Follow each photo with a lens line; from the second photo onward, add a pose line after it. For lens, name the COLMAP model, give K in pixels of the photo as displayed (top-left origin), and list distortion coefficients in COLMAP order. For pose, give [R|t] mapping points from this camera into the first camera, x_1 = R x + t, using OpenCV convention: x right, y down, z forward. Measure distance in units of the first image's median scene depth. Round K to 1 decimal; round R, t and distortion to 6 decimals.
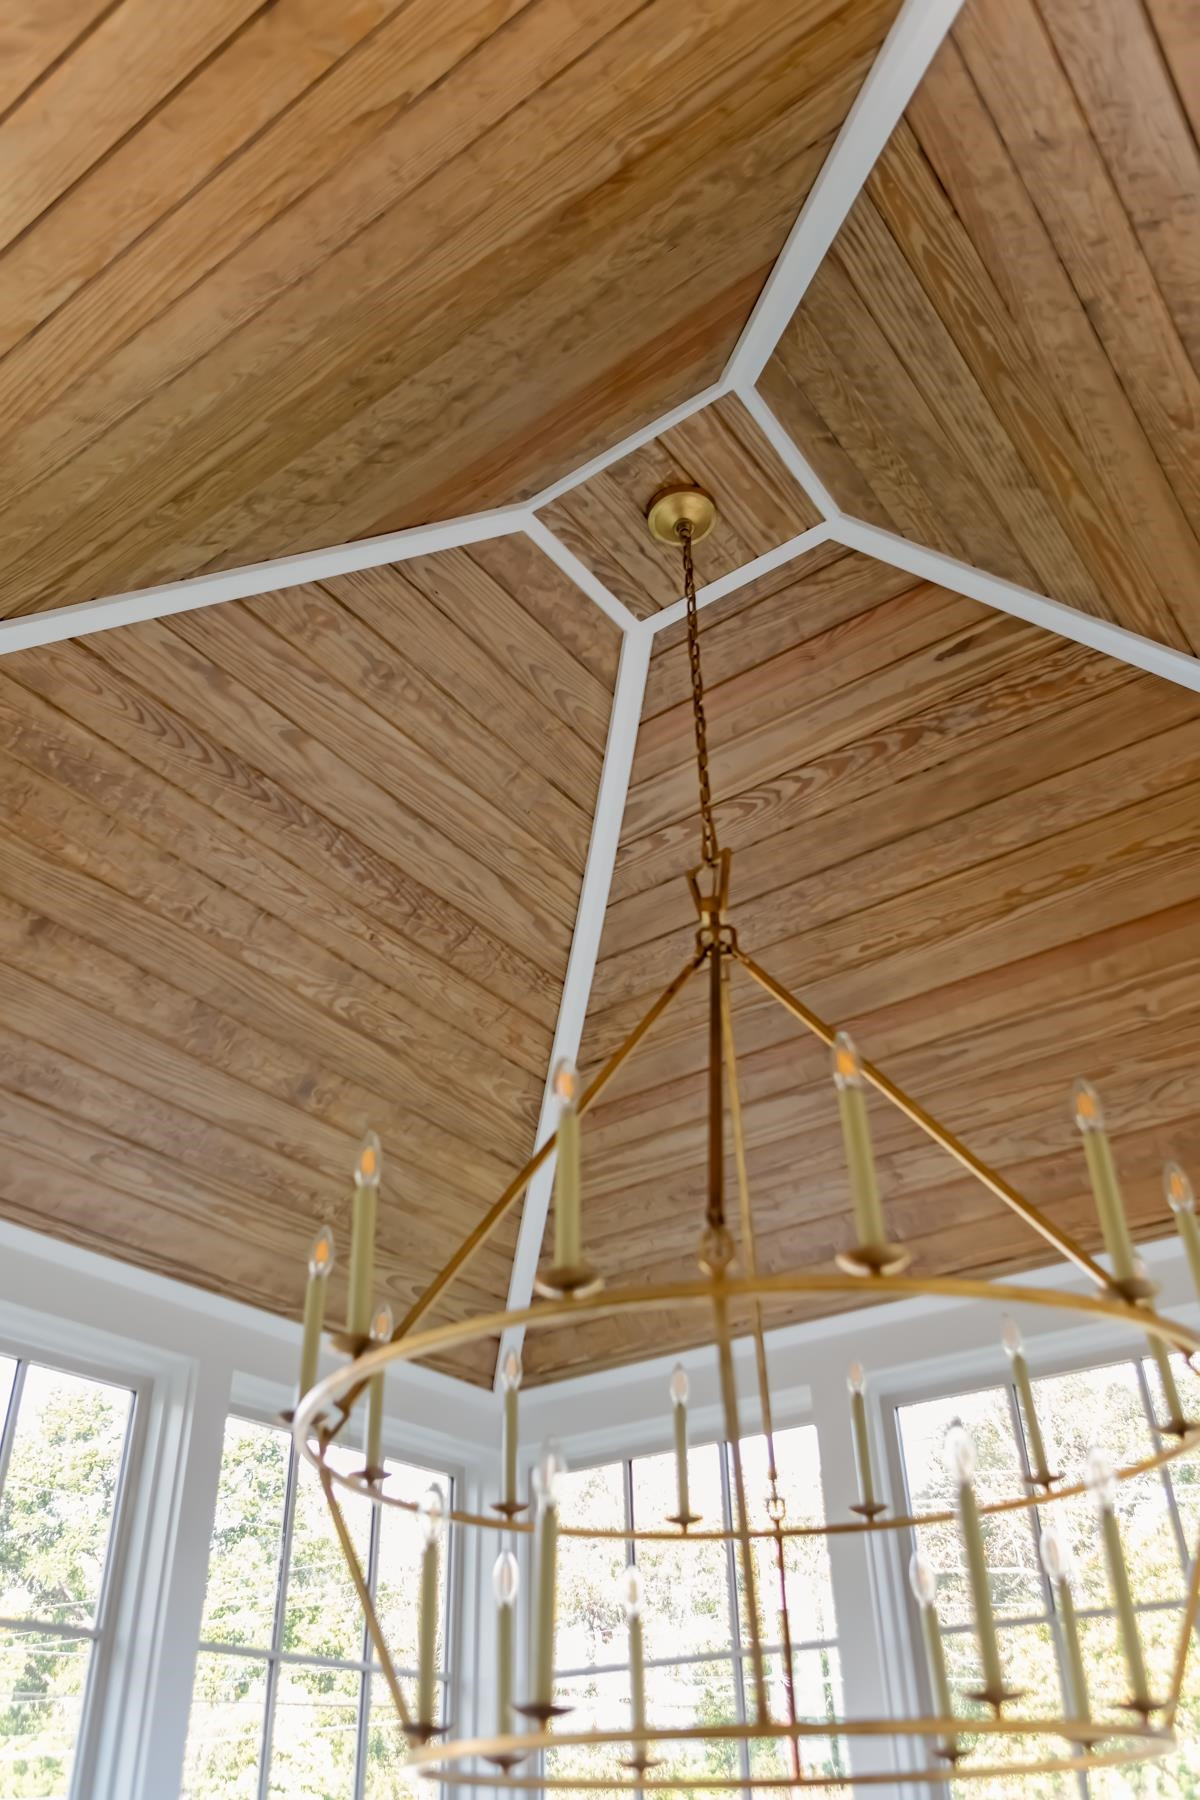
lens RADIAL K [[1393.7, 0, 593.5], [0, 1393.7, 892.0], [0, 0, 1]] dist [0.003911, -0.013212]
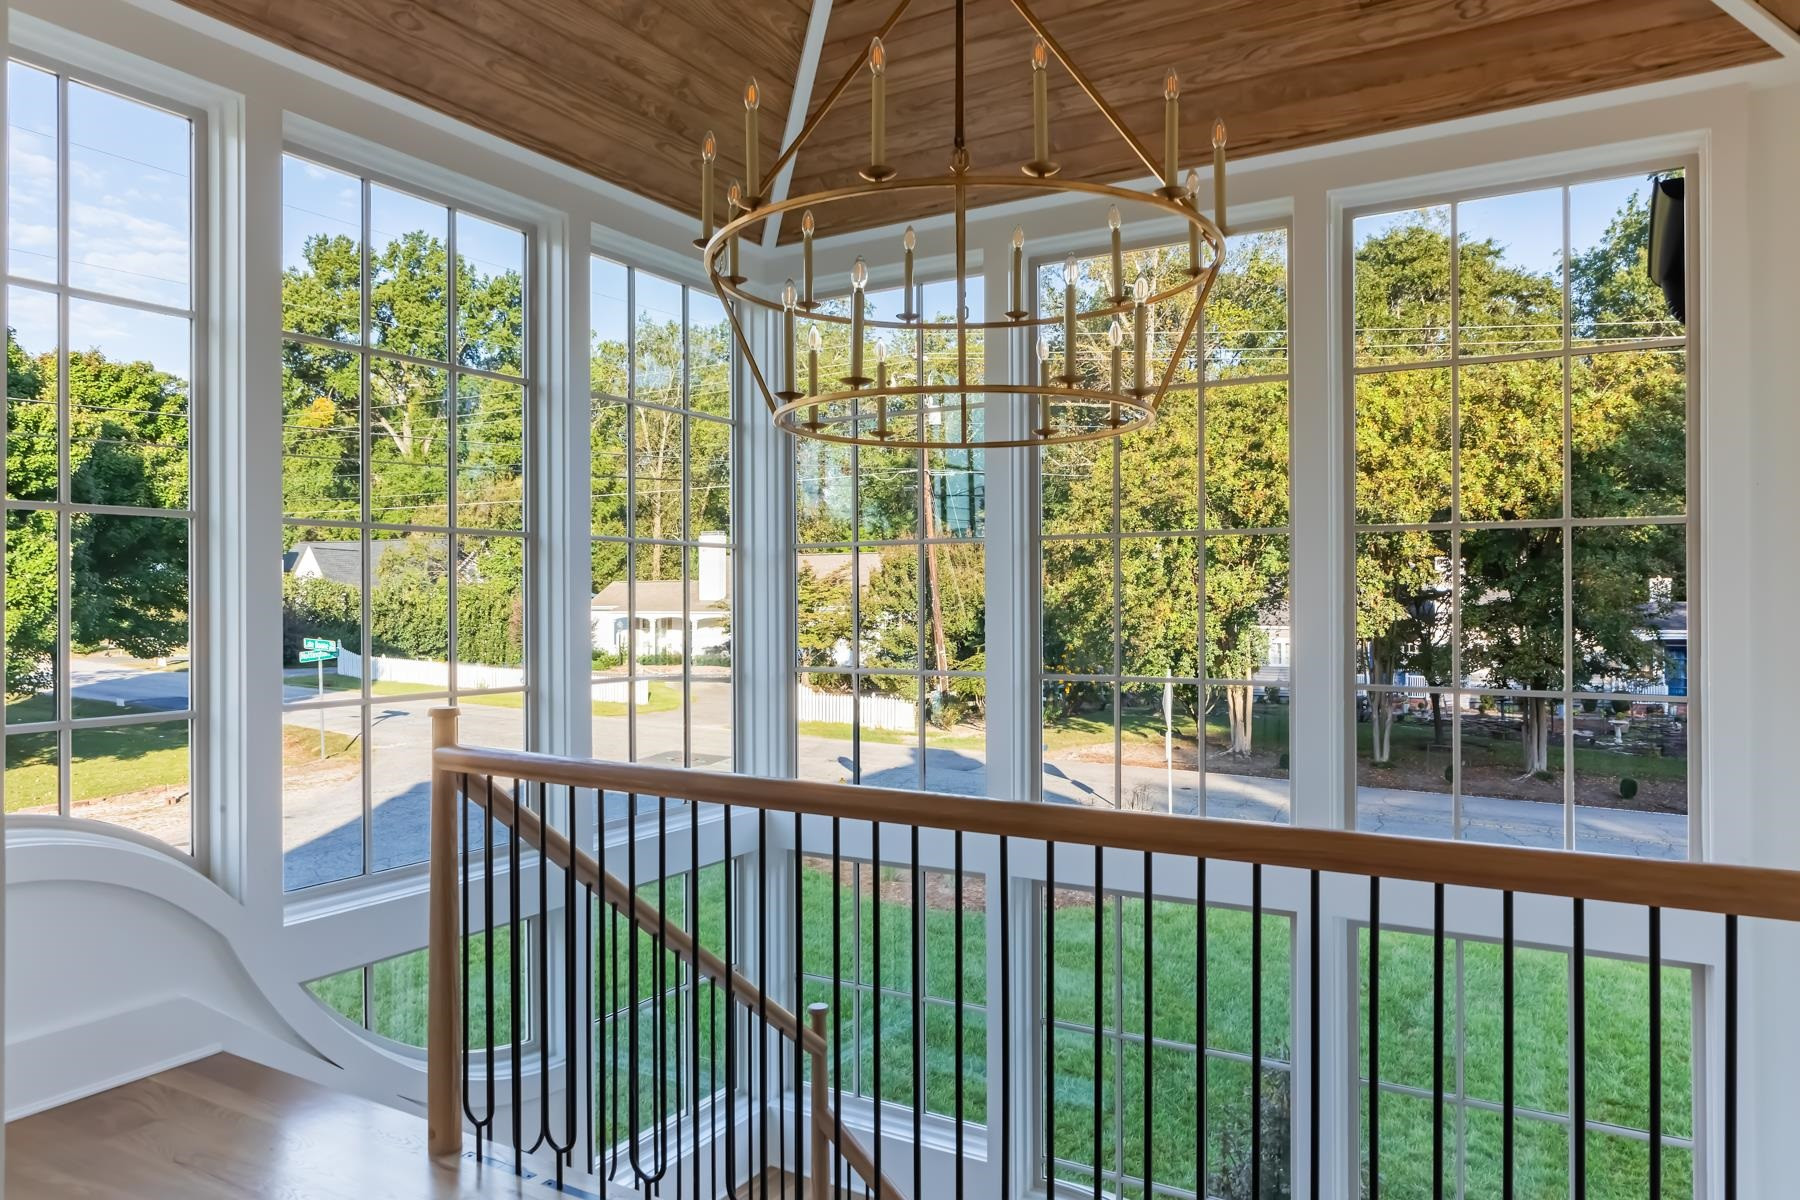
lens RADIAL K [[1196.2, 0, 891.1], [0, 1196.2, 594.6], [0, 0, 1]] dist [-0.011605, -0.001260]
pose [[0.995649, 0.014441, 0.092057, -0.062910], [-0.064856, 0.816755, 0.573328, -0.080051], [-0.066908, -0.576804, 0.814138, -0.283281]]
